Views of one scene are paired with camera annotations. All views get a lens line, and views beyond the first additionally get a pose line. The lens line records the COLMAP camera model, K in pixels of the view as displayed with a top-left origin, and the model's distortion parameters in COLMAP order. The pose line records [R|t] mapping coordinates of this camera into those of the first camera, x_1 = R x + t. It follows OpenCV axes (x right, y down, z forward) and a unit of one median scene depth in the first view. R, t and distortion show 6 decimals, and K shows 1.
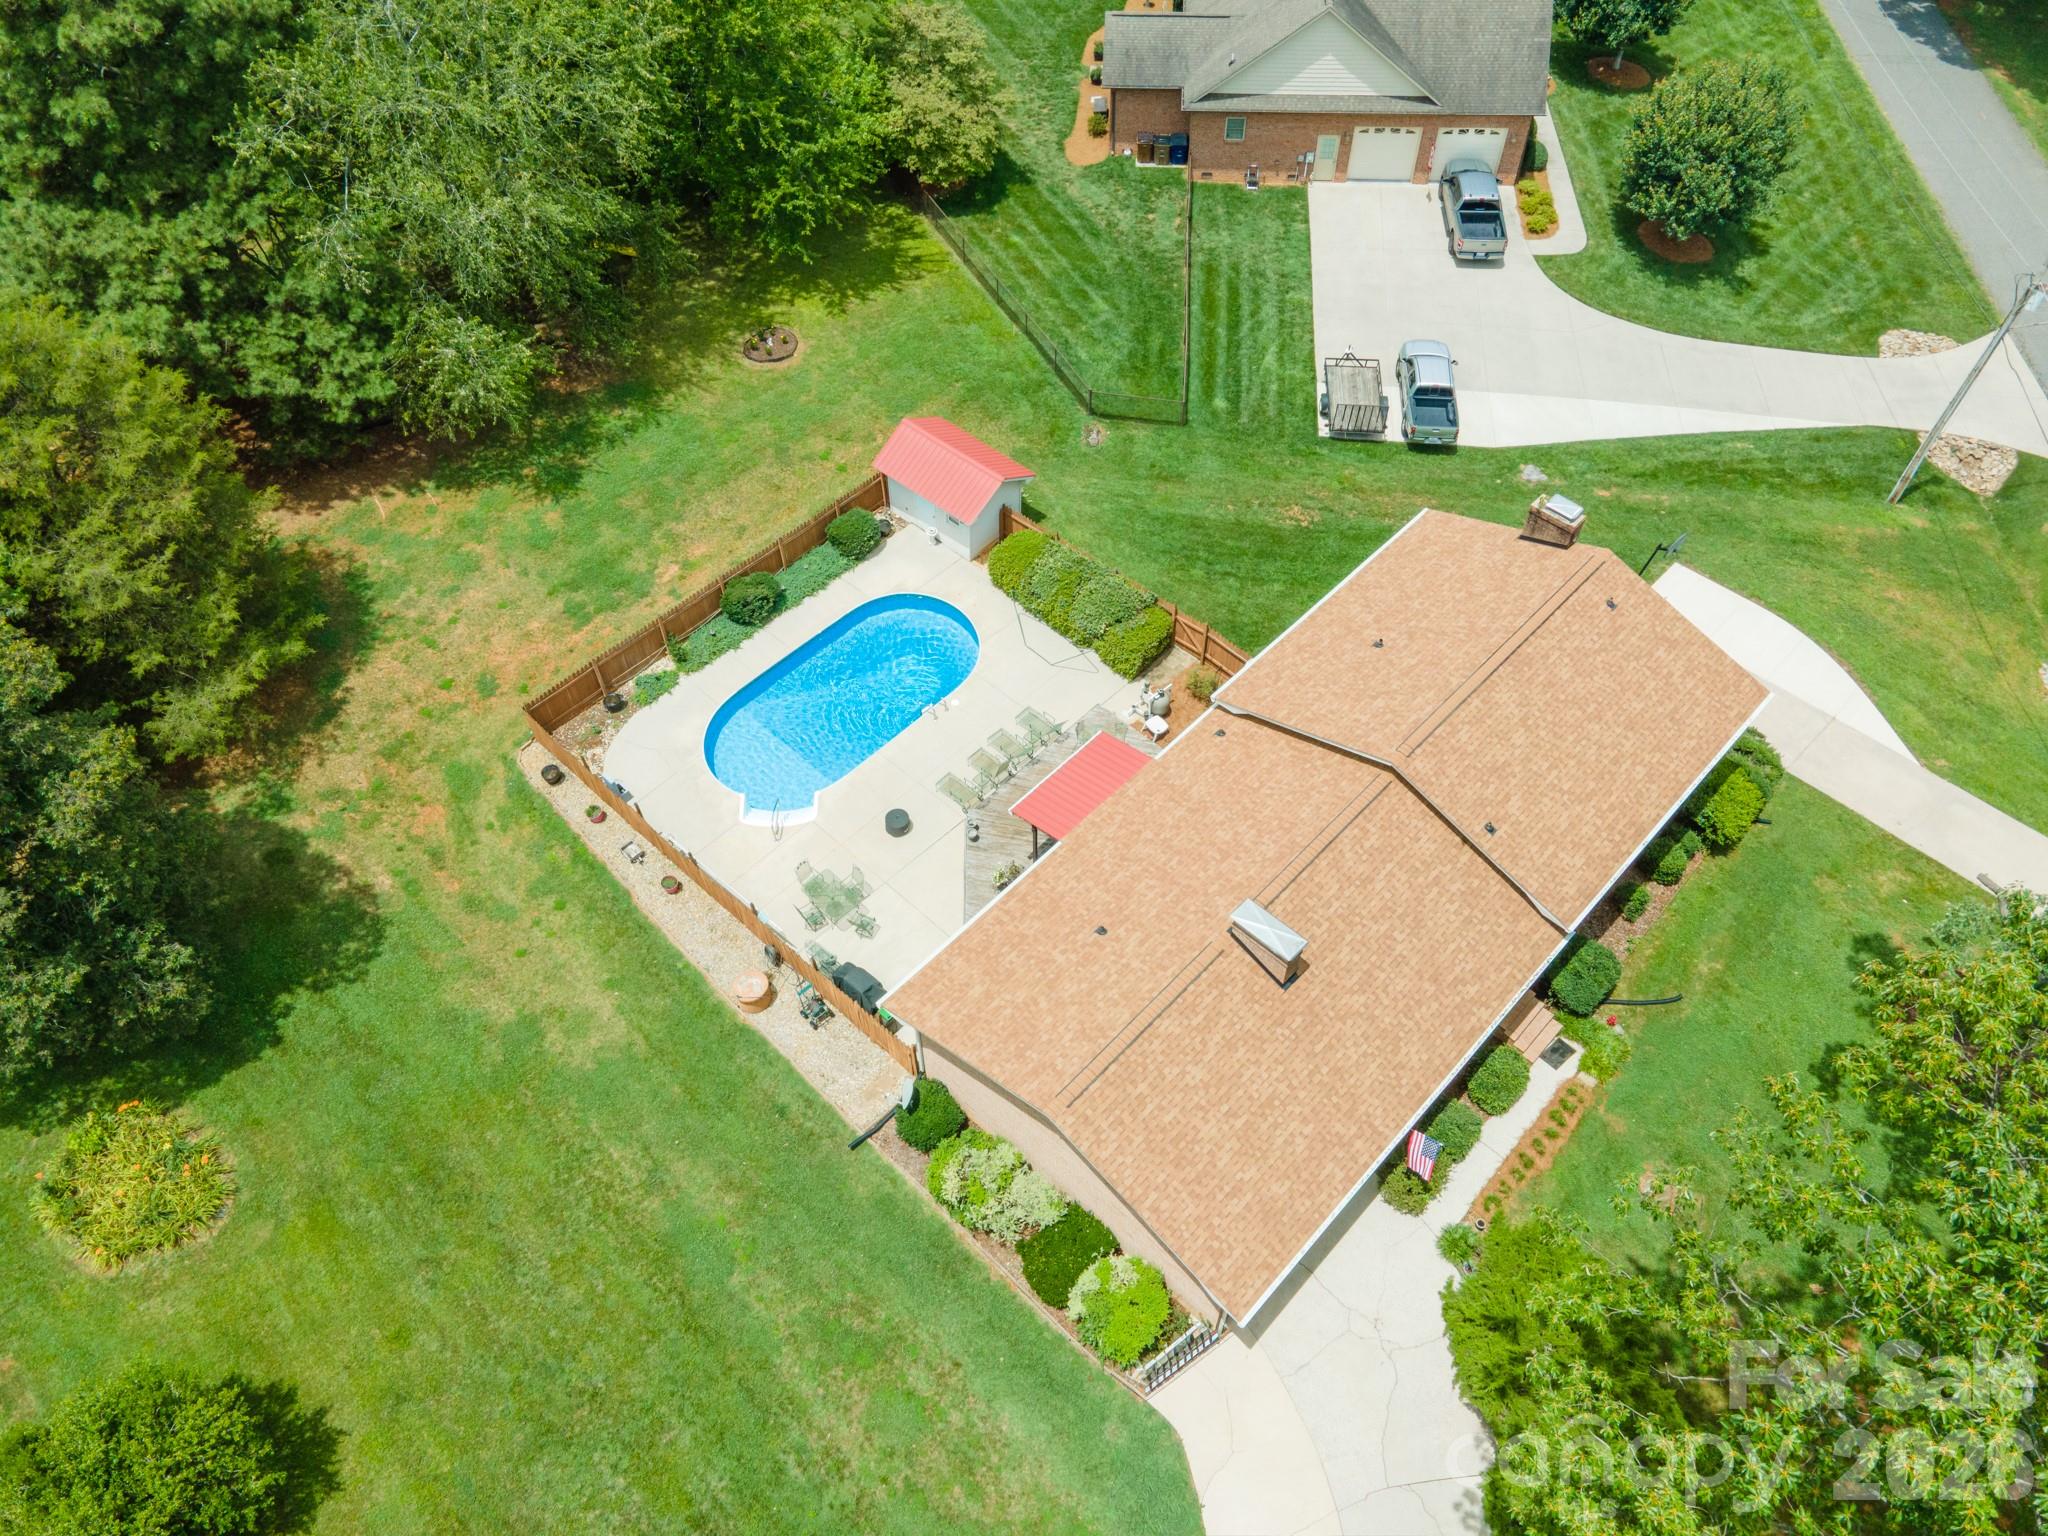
lens RADIAL K [[1454.7, 0, 1024.0], [0, 1454.7, 768.0], [0, 0, 1]] dist [0.037059, 0.001057]
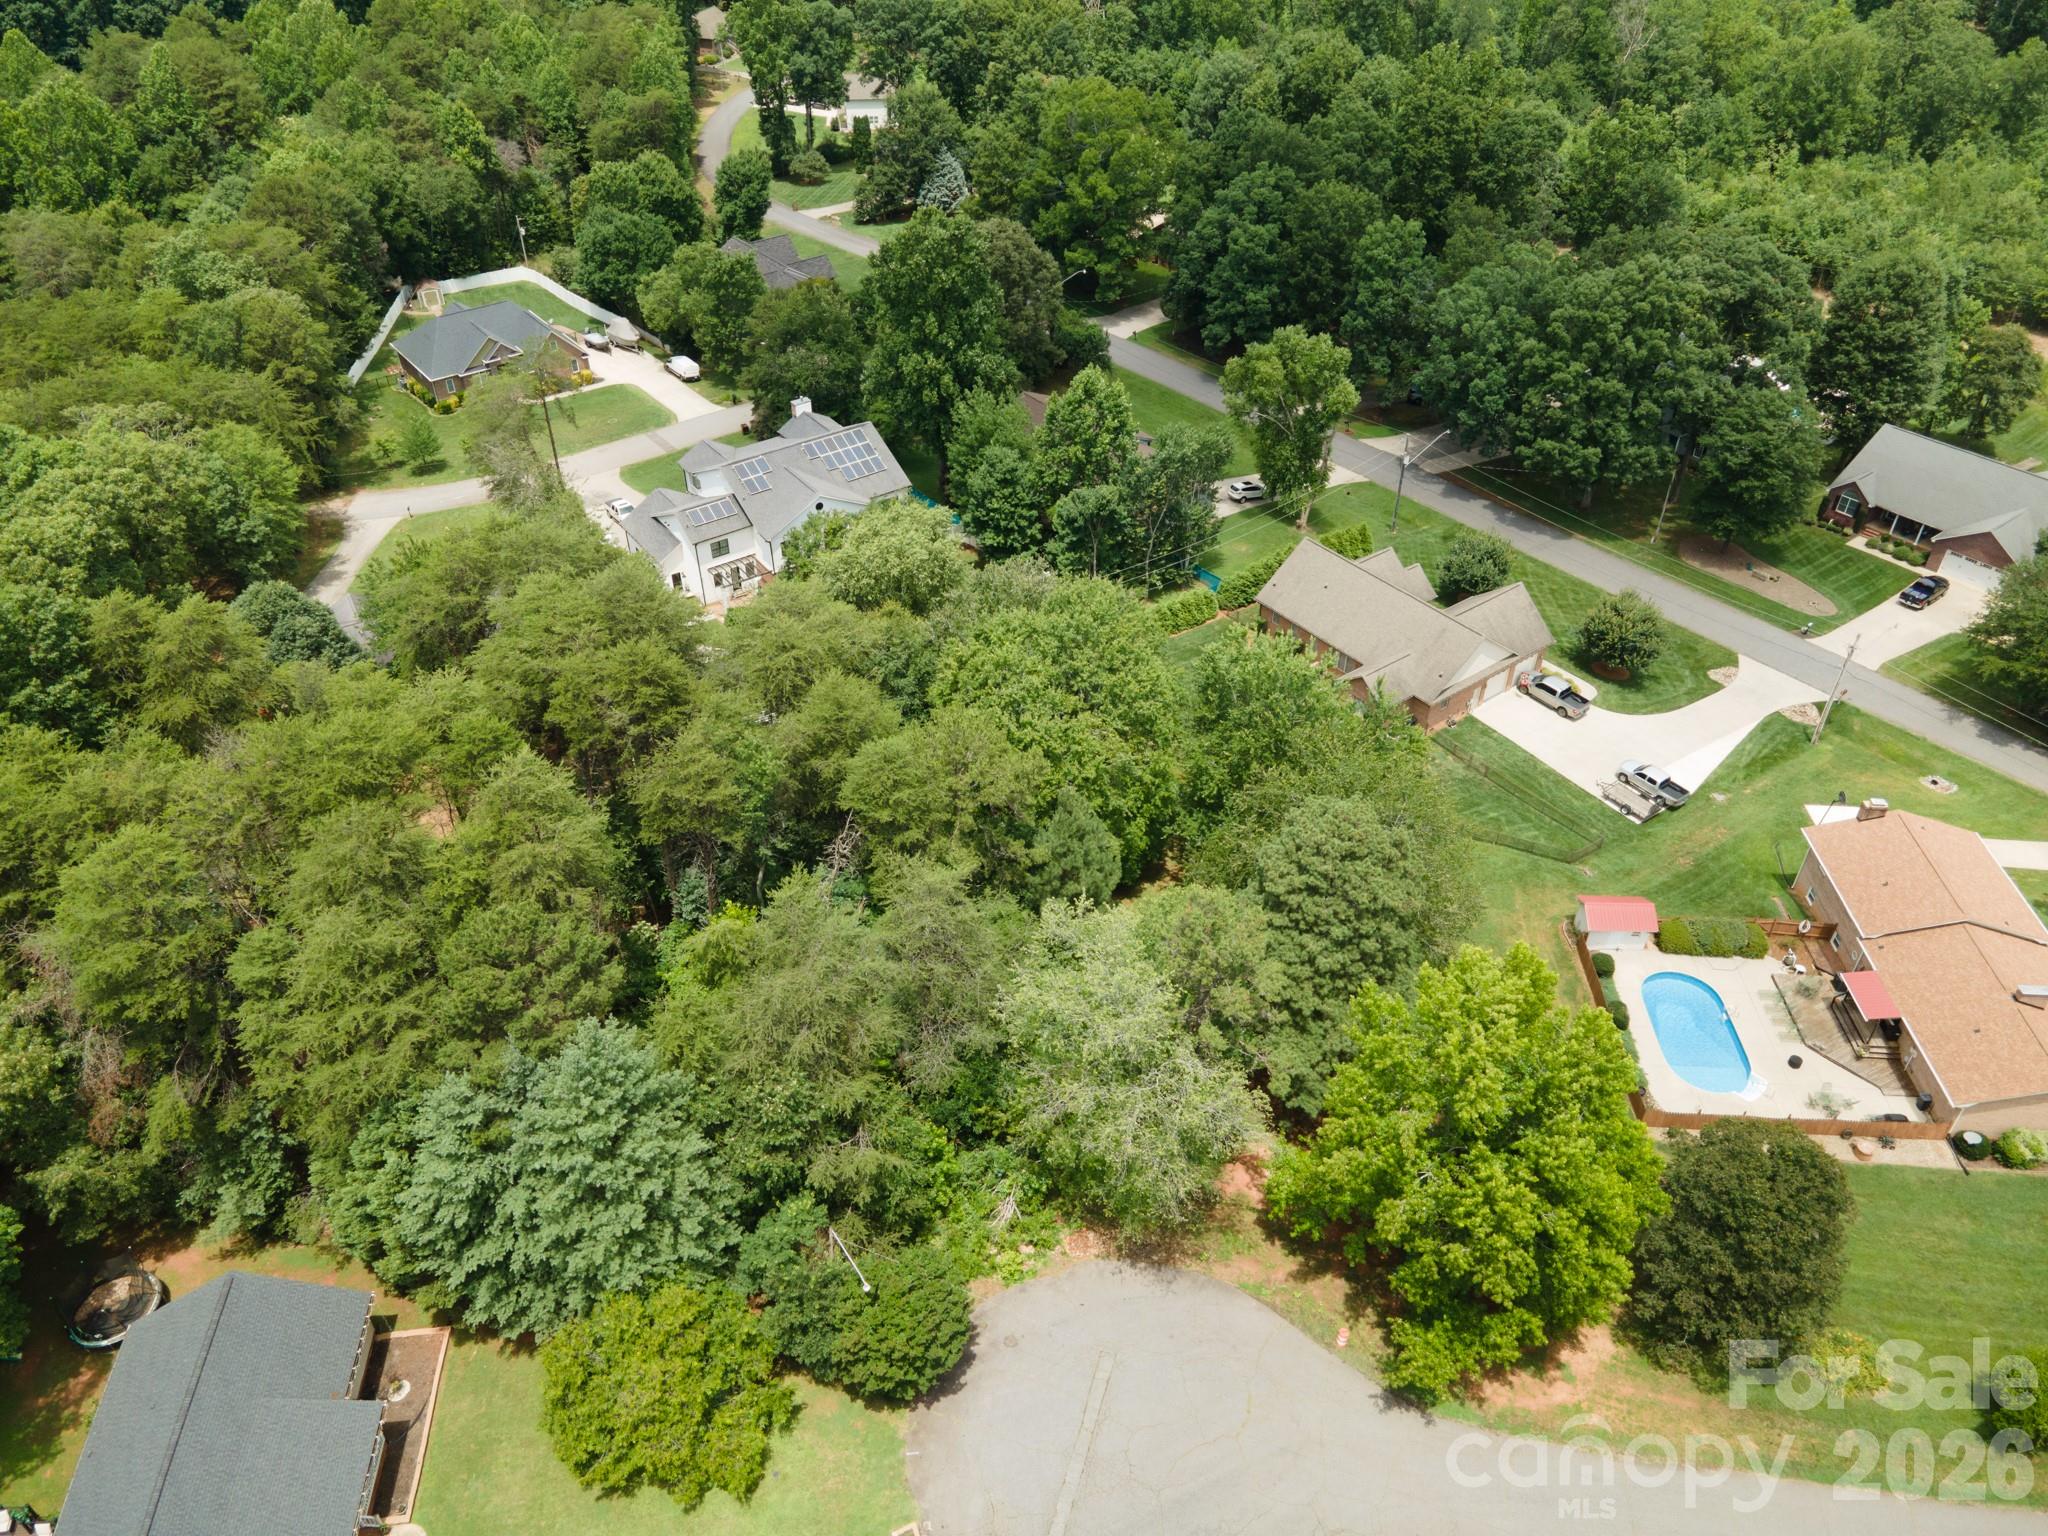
lens RADIAL K [[1490.4, 0, 1024.0], [0, 1490.4, 768.0], [0, 0, 1]] dist [0.034022, -0.004927]
pose [[0.758911, -0.389883, 0.521580, -1.575212], [0.506864, 0.856523, -0.097245, -0.562376], [-0.408831, 0.338171, 0.847642, -0.428799]]
